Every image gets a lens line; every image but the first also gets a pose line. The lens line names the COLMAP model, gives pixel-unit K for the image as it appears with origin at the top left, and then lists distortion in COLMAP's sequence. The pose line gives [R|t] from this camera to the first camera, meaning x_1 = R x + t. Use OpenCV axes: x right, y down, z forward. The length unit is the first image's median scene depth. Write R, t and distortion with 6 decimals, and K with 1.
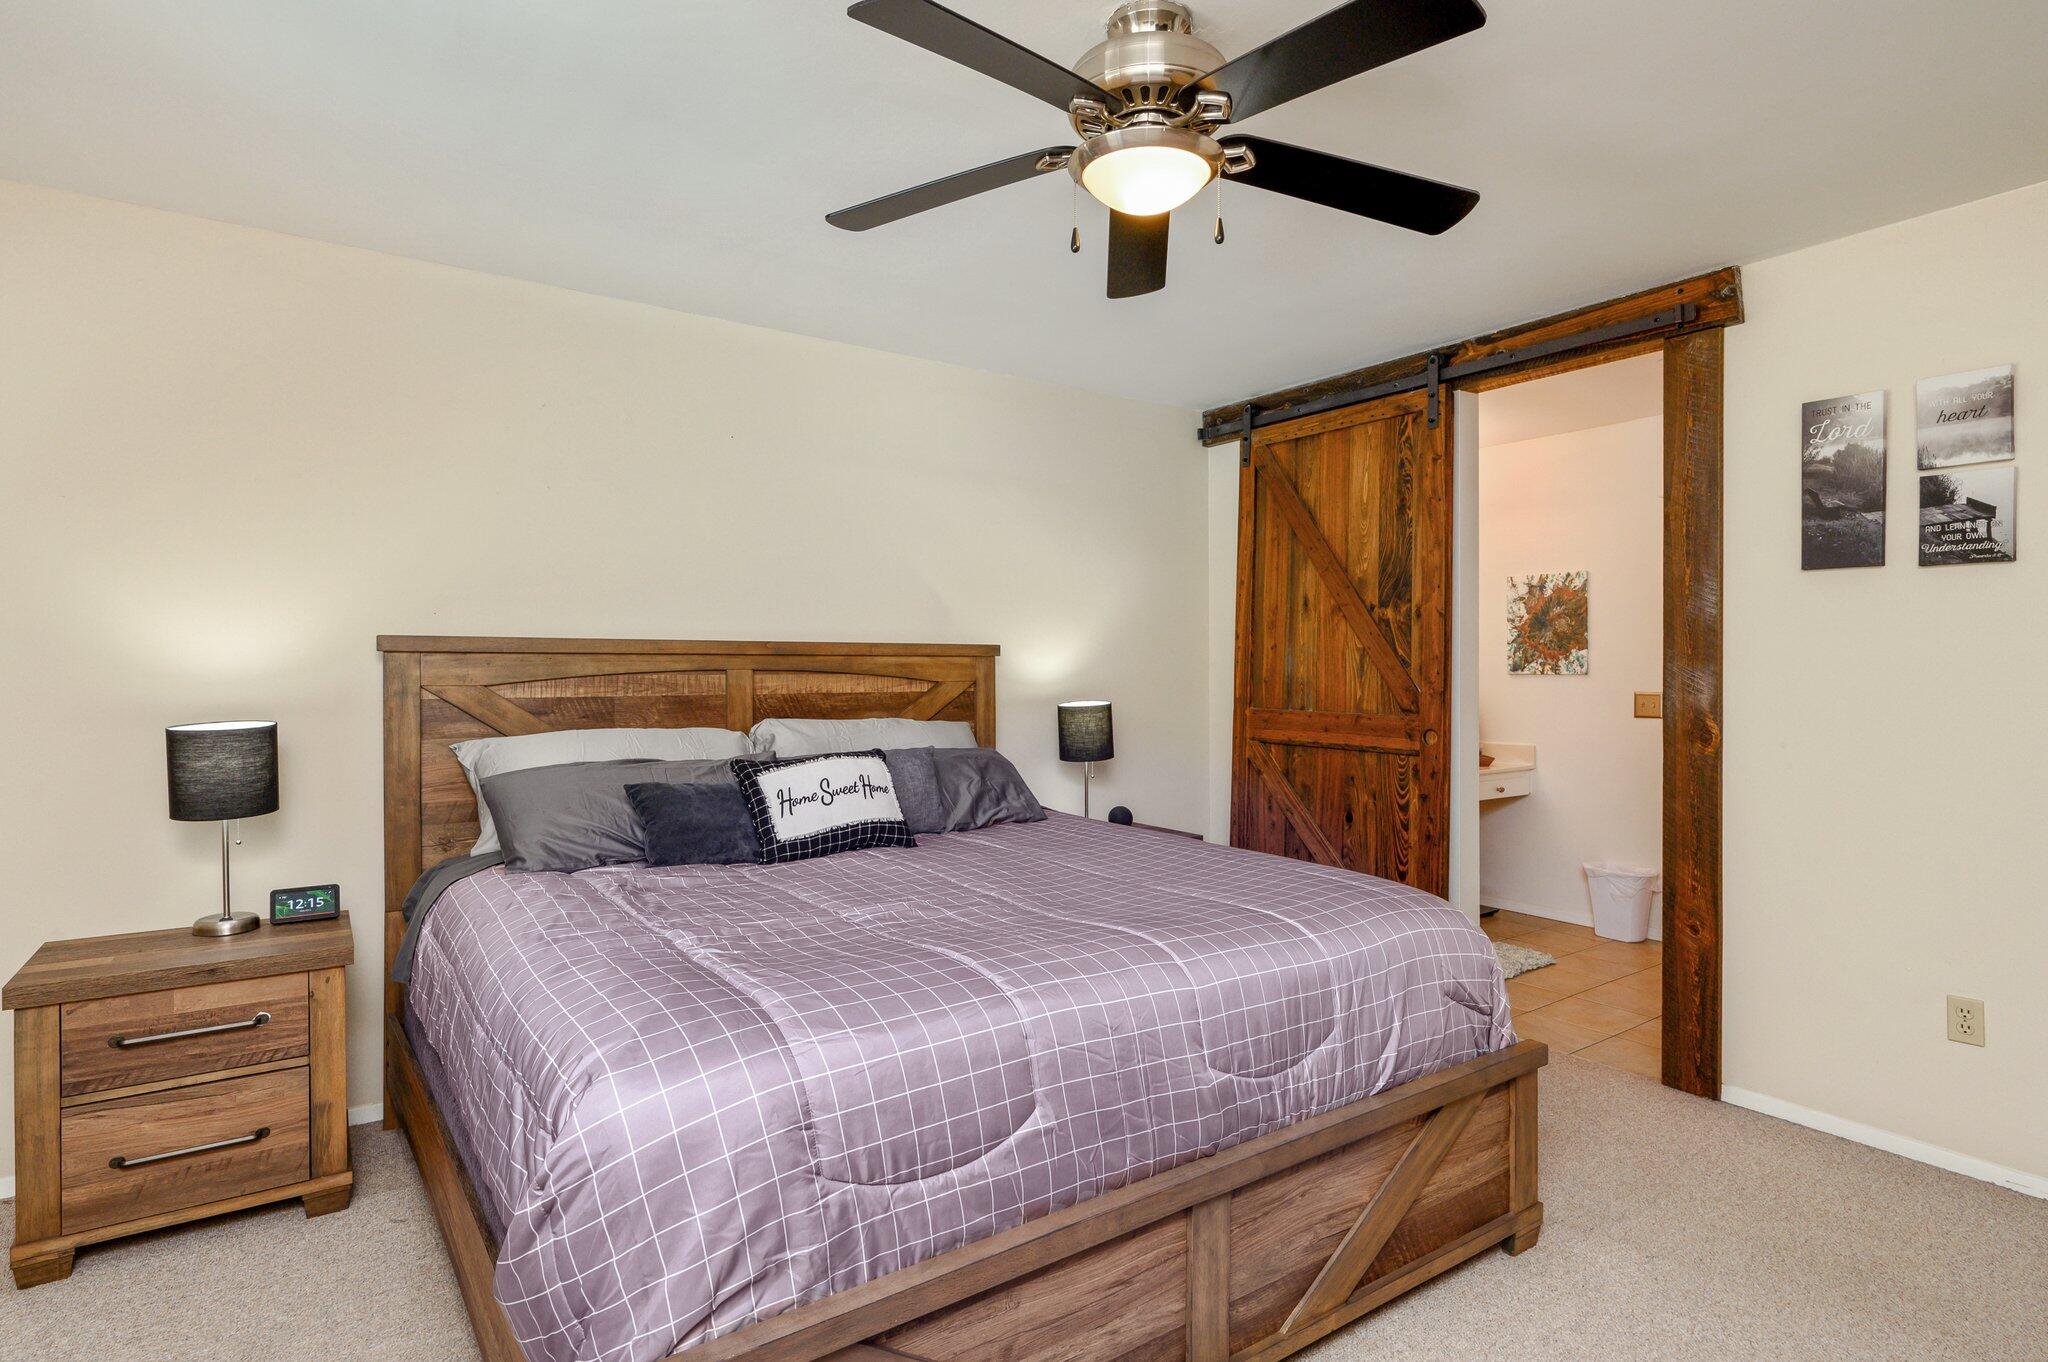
lens RADIAL K [[994.0, 0, 1034.6], [0, 994.0, 670.9], [0, 0, 1]] dist [-0.002242, 0.000253]
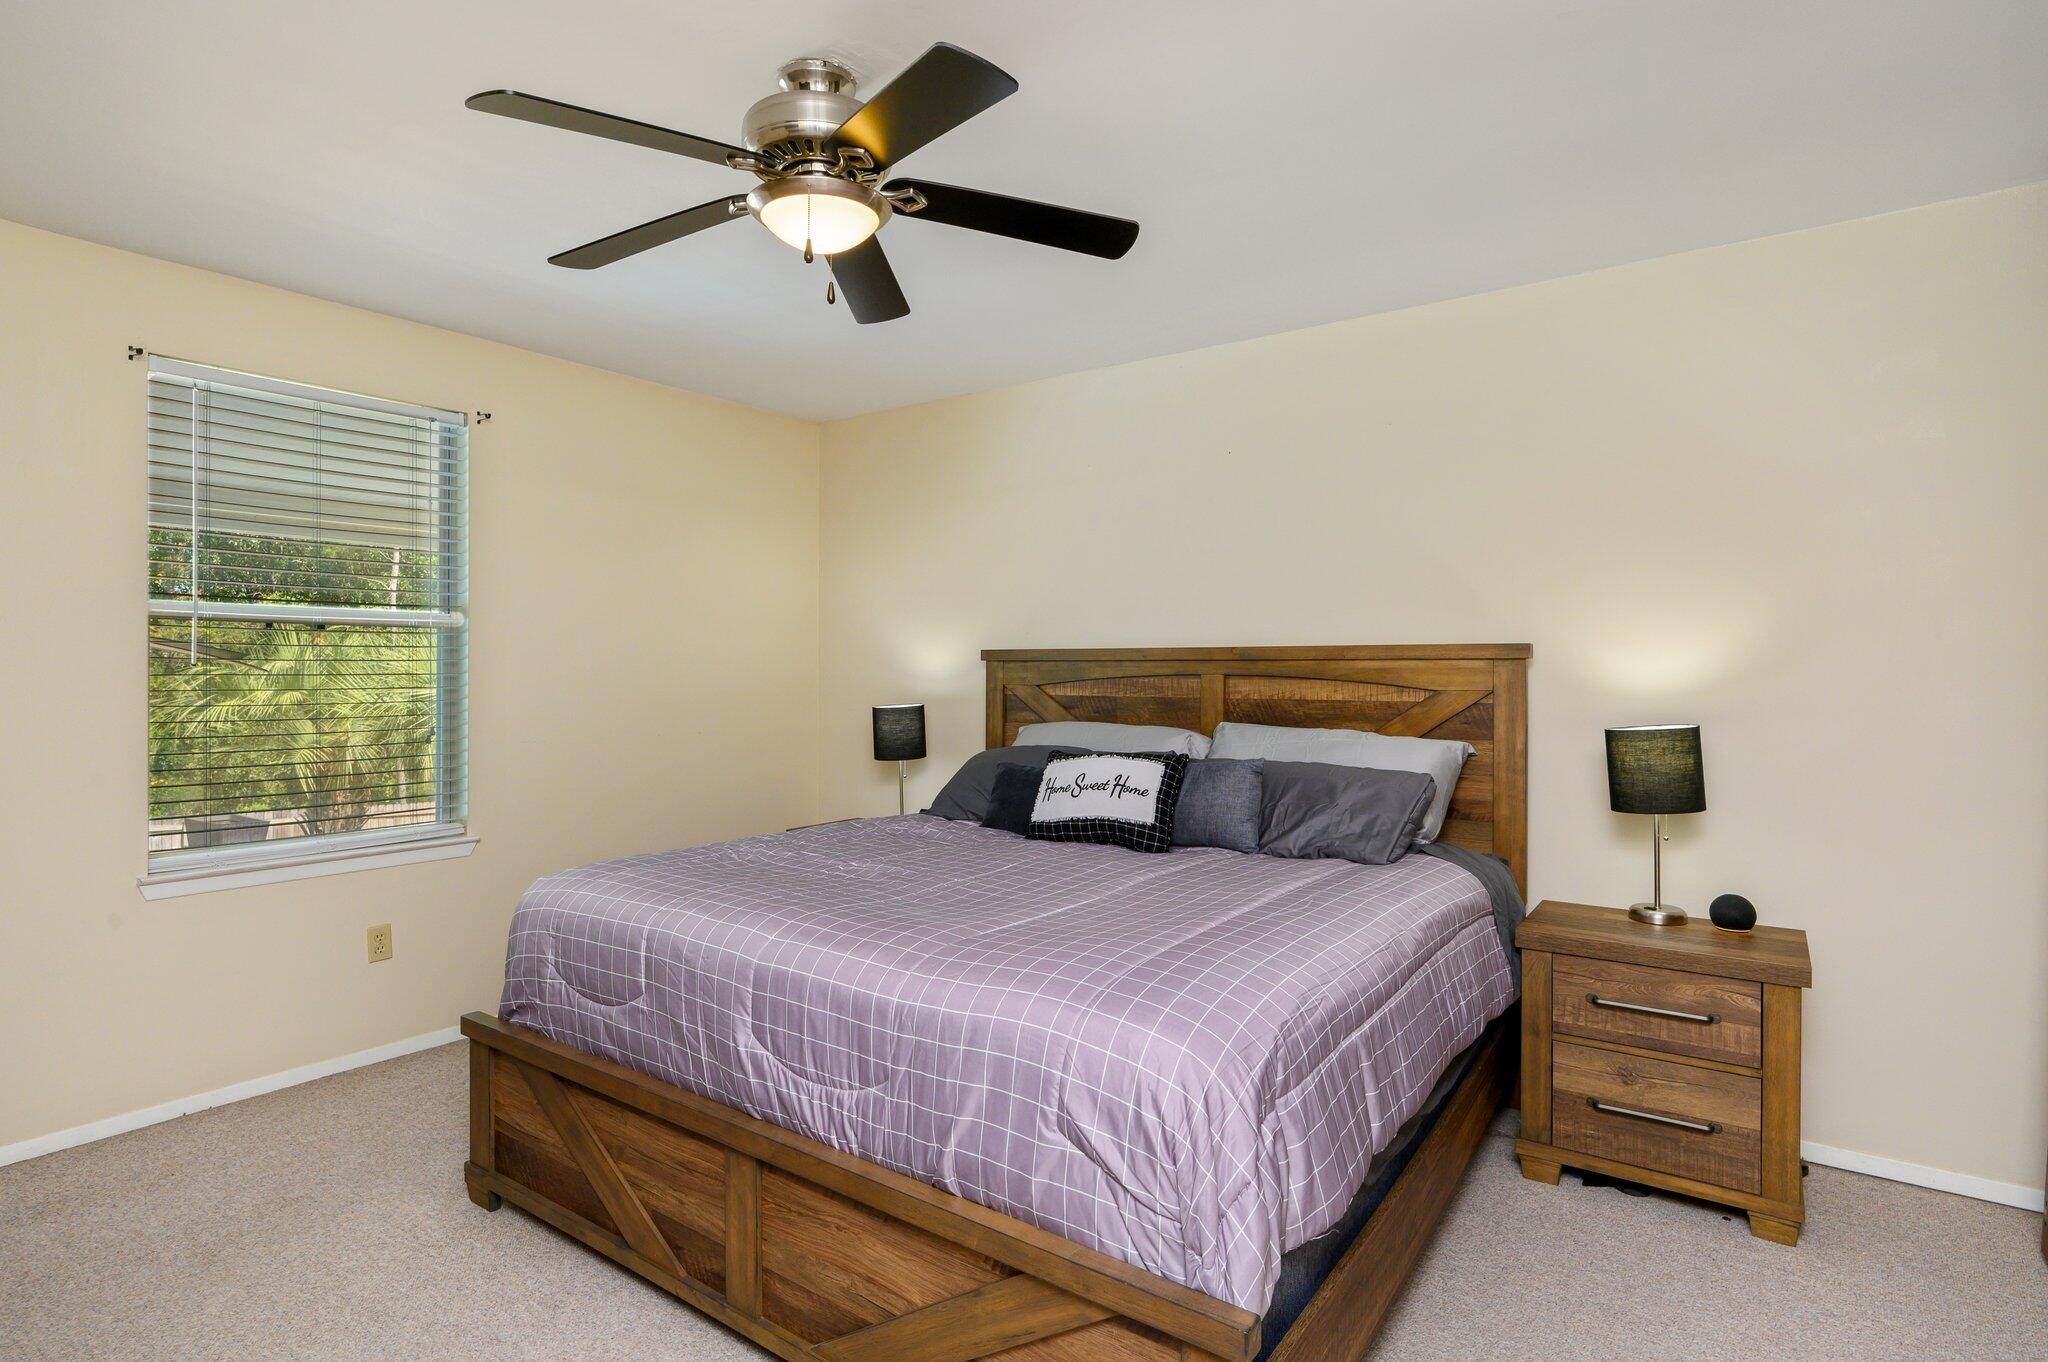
lens RADIAL K [[1061.6, 0, 1068.3], [0, 1061.6, 673.6], [0, 0, 1]] dist [0.005323, 0.000057]
pose [[0.352009, 0.004418, -0.935986, 0.860636], [-0.005369, 0.999982, 0.002701, -0.005230], [0.935981, 0.004074, 0.352026, 0.559898]]
